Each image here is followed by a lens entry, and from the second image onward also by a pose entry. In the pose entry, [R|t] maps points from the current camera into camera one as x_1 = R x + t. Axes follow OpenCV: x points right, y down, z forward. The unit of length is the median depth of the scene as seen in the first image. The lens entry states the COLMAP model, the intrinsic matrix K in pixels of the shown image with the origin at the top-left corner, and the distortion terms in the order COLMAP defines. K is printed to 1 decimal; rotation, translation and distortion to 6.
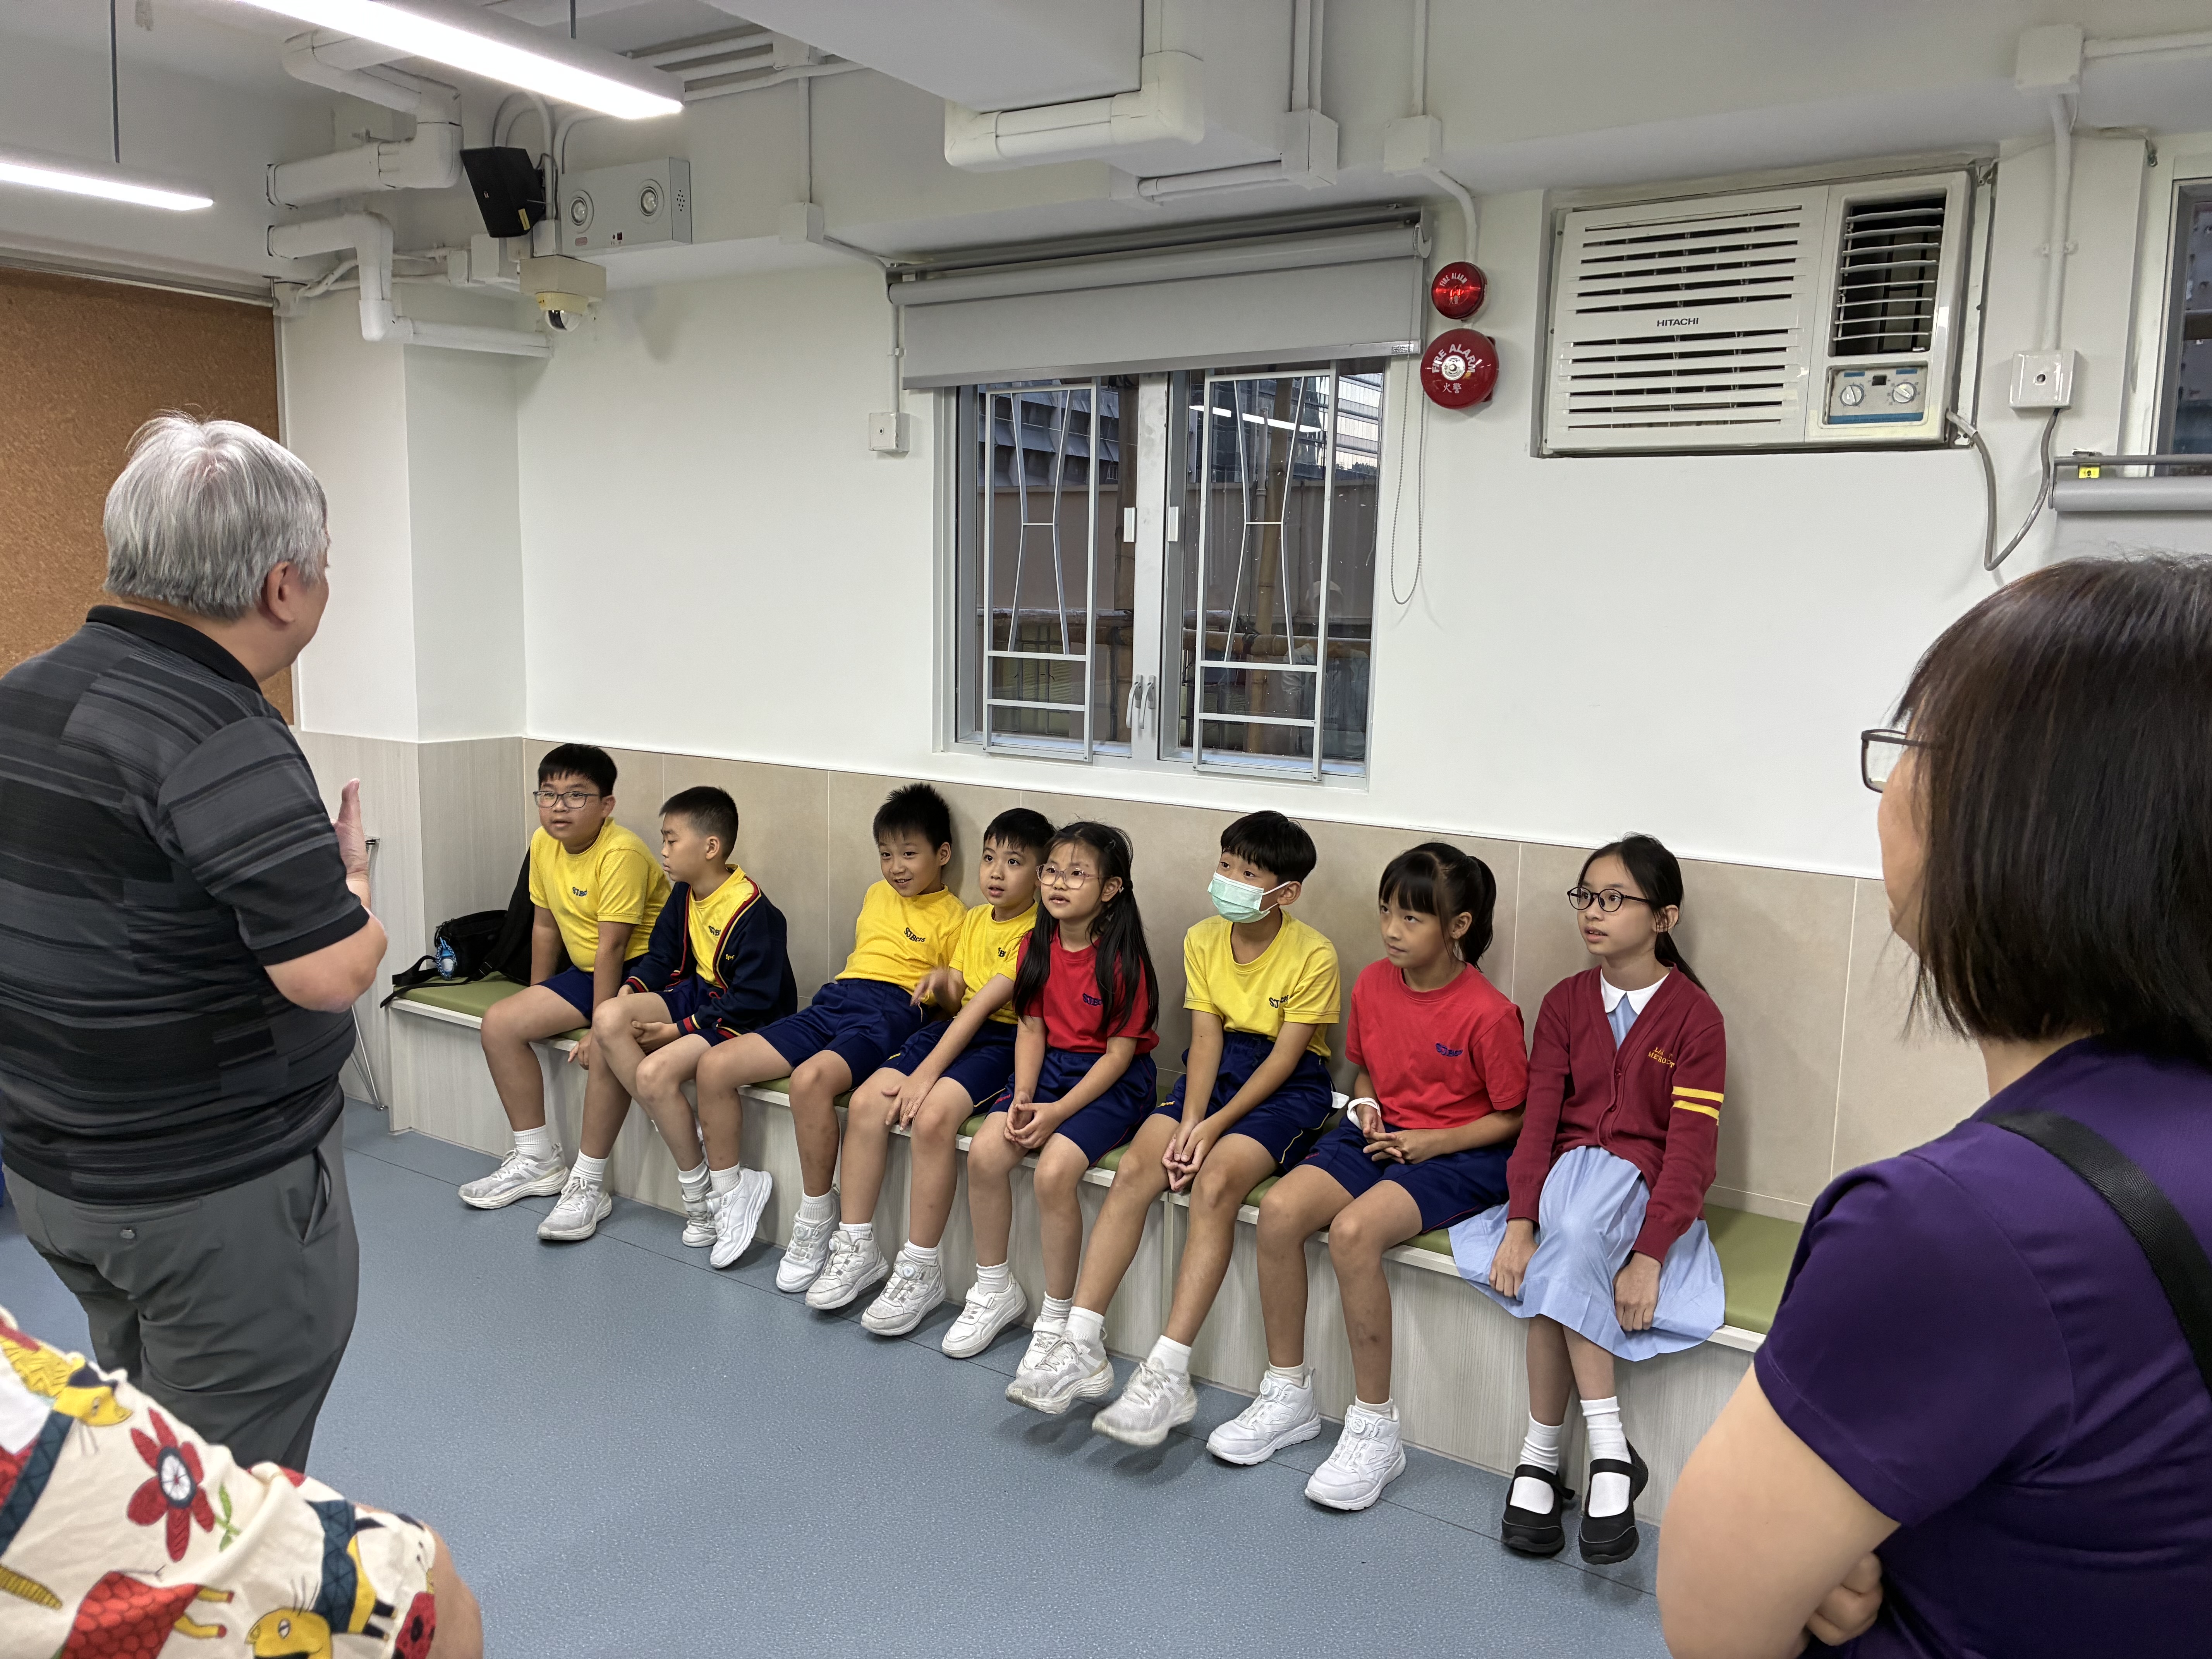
lens RADIAL K [[1663.5, 0, 1062.8], [0, 1663.5, 767.7], [0, 0, 1]] dist [0.059627, -0.062028]
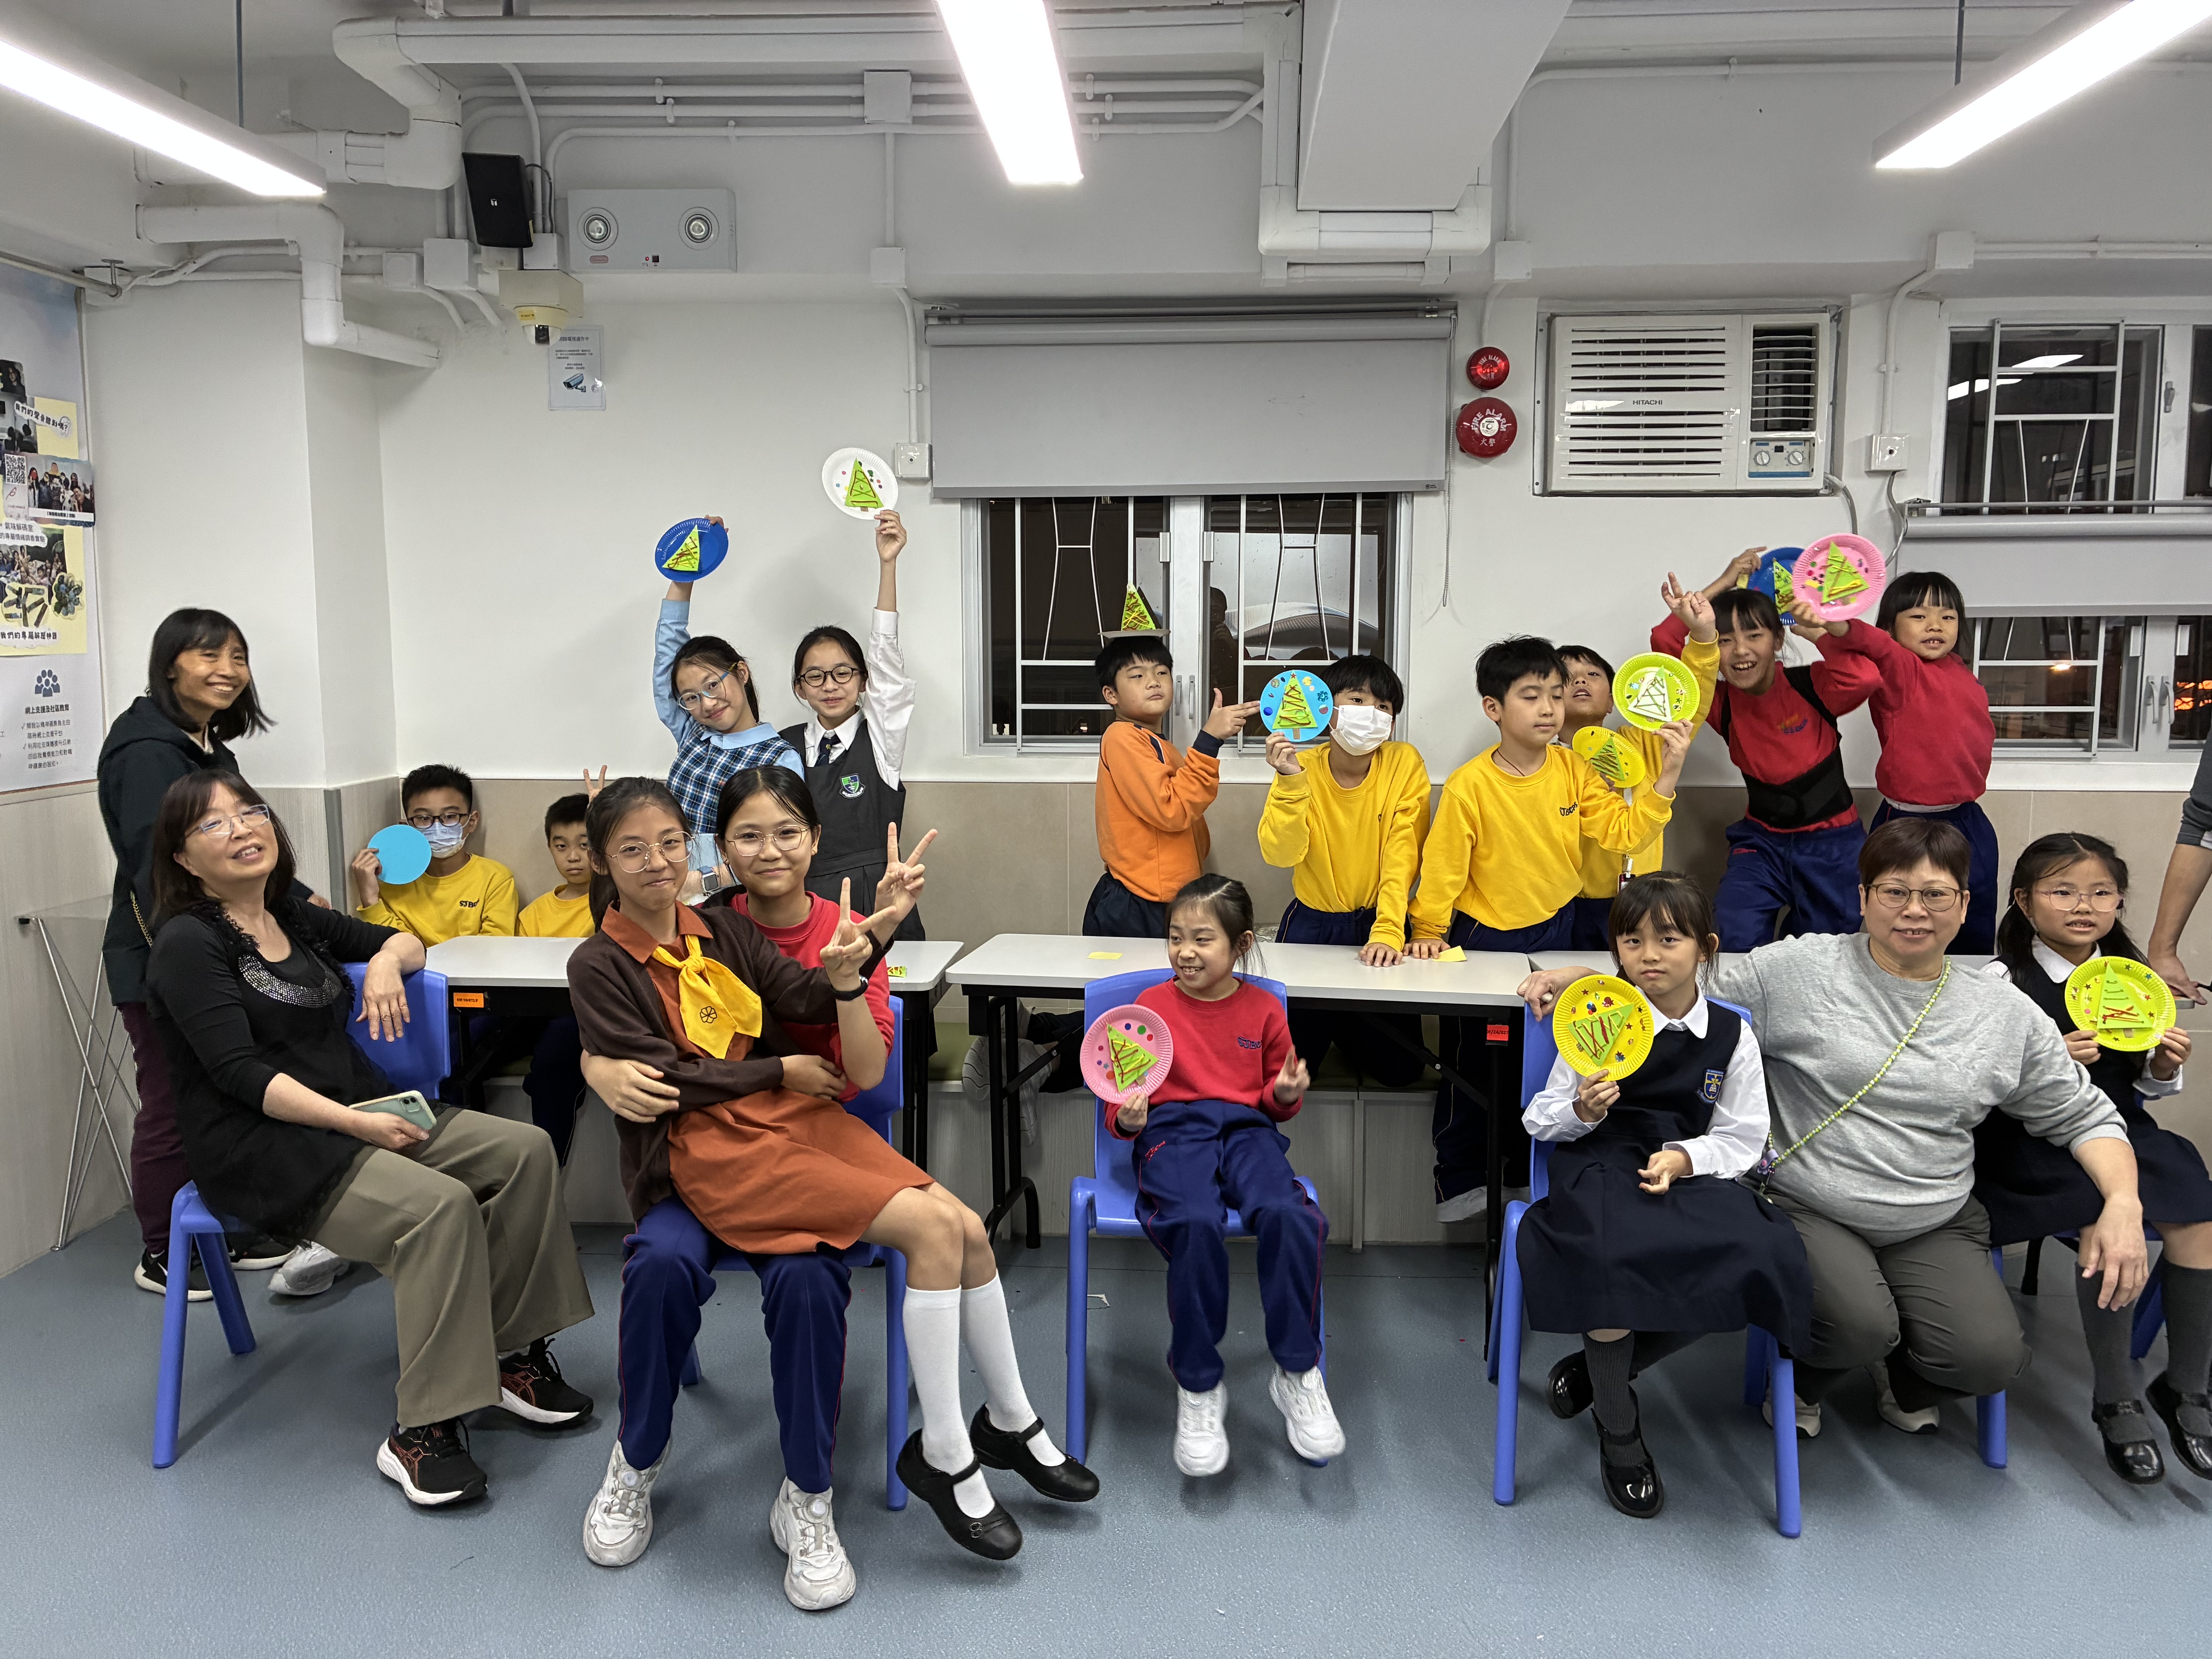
lens RADIAL K [[1663.5, 0, 1062.8], [0, 1663.5, 767.7], [0, 0, 1]] dist [0.059627, -0.062028]
pose [[0.870004, -0.060971, 0.489260, -0.703230], [0.071445, 0.997441, -0.002743, 0.007123], [-0.487840, 0.037342, 0.872134, 0.027623]]
